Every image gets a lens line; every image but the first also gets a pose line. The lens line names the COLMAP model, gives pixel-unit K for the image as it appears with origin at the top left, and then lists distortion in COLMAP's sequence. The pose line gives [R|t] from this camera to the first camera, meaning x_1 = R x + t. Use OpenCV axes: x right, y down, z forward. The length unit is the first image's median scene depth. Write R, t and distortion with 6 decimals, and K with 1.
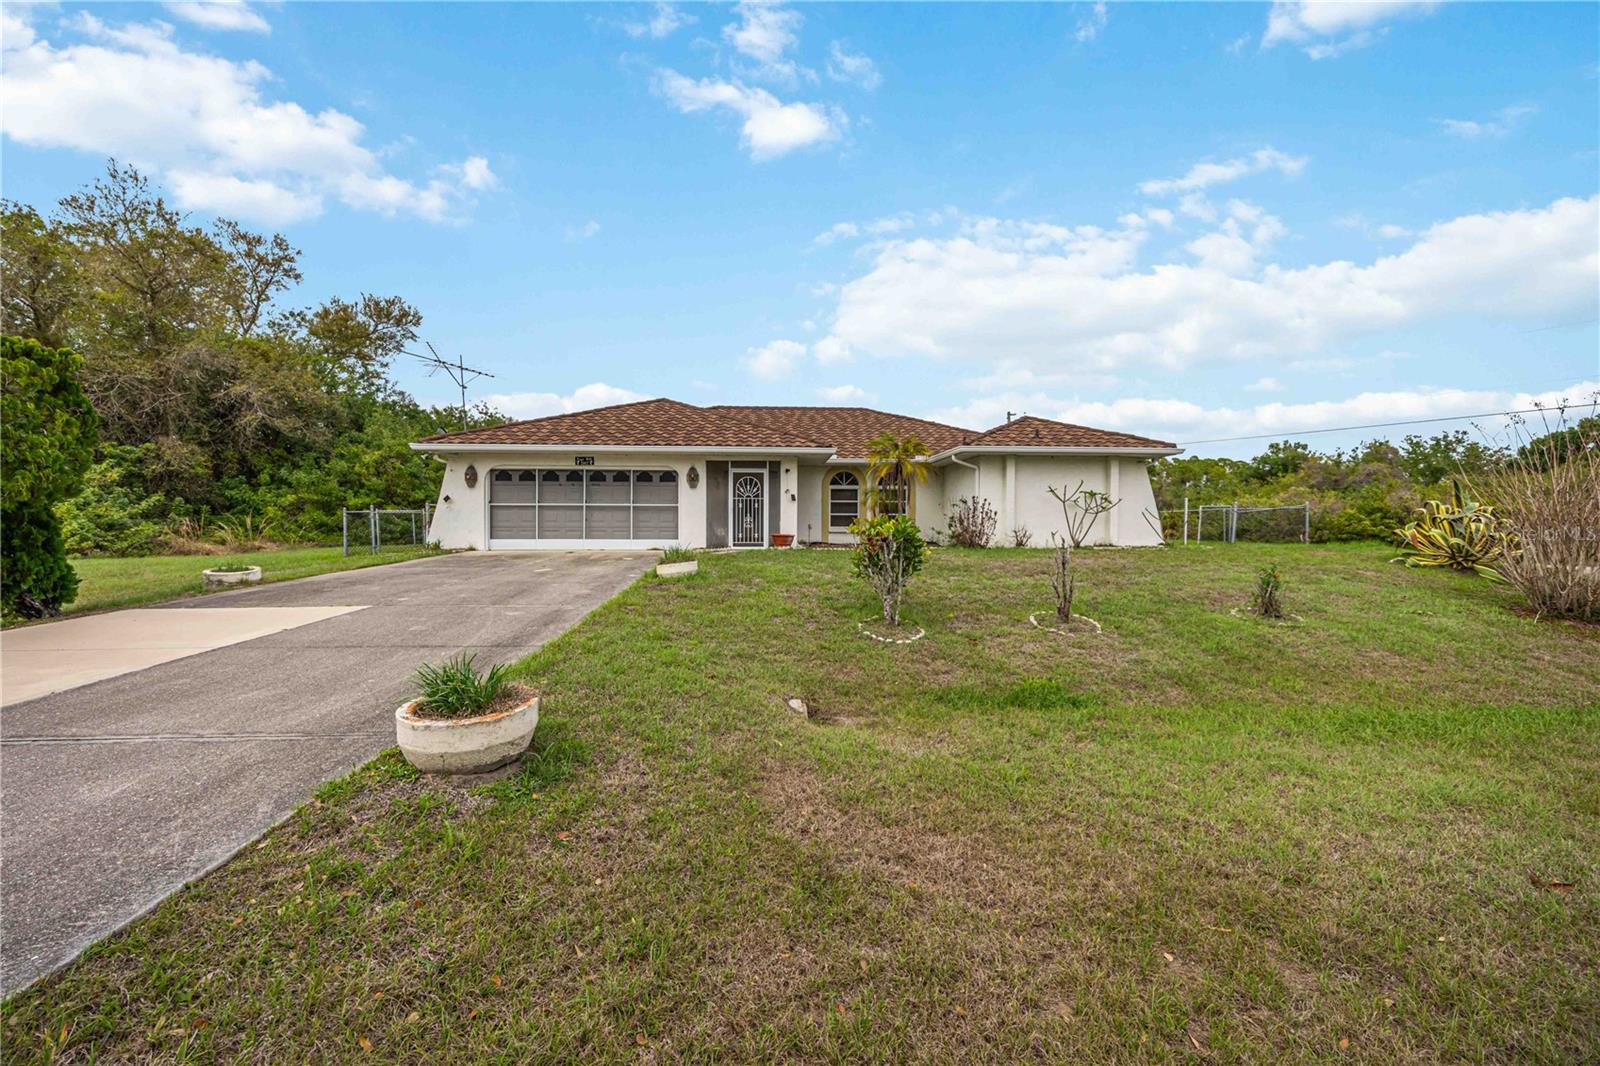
lens RADIAL K [[635.0, 0, 805.3], [0, 635.0, 535.2], [0, 0, 1]] dist [0.000313, -0.000174]
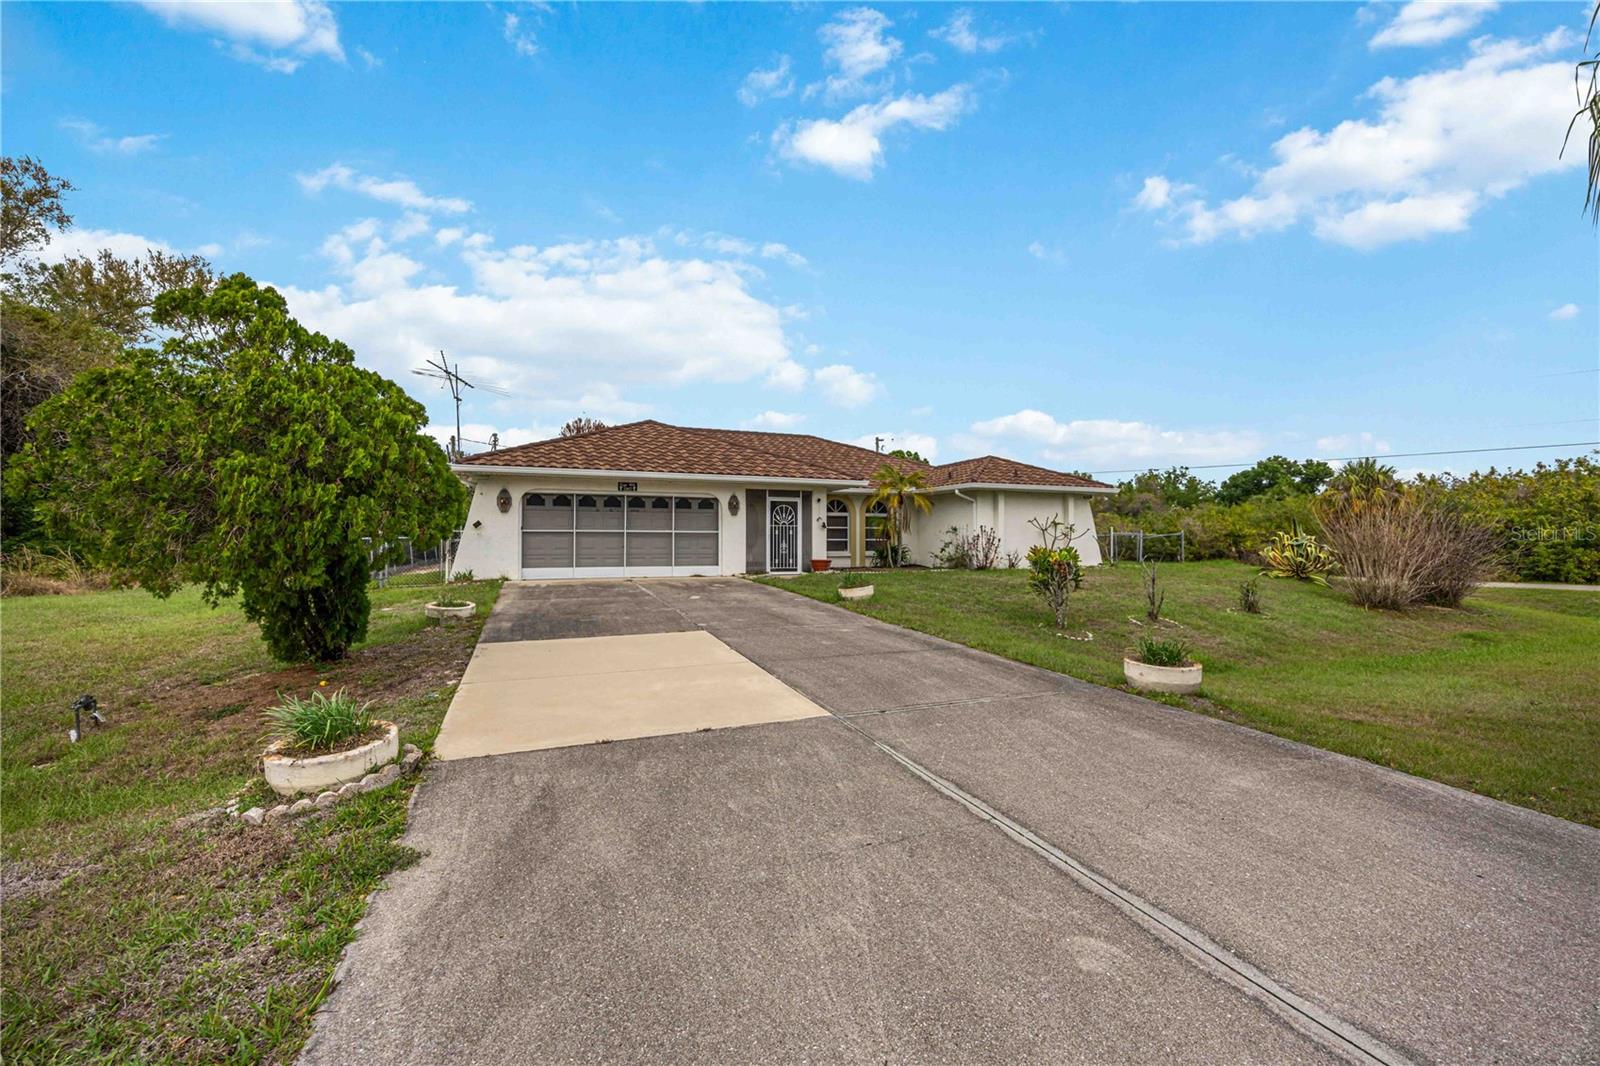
lens RADIAL K [[696.5, 0, 826.4], [0, 696.5, 535.8], [0, 0, 1]] dist [-0.003057, -0.000212]
pose [[0.940047, 0.000648, 0.341044, -0.418689], [0.009077, 0.999596, -0.026920, -0.009401], [-0.340924, 0.028402, 0.939662, -0.109897]]
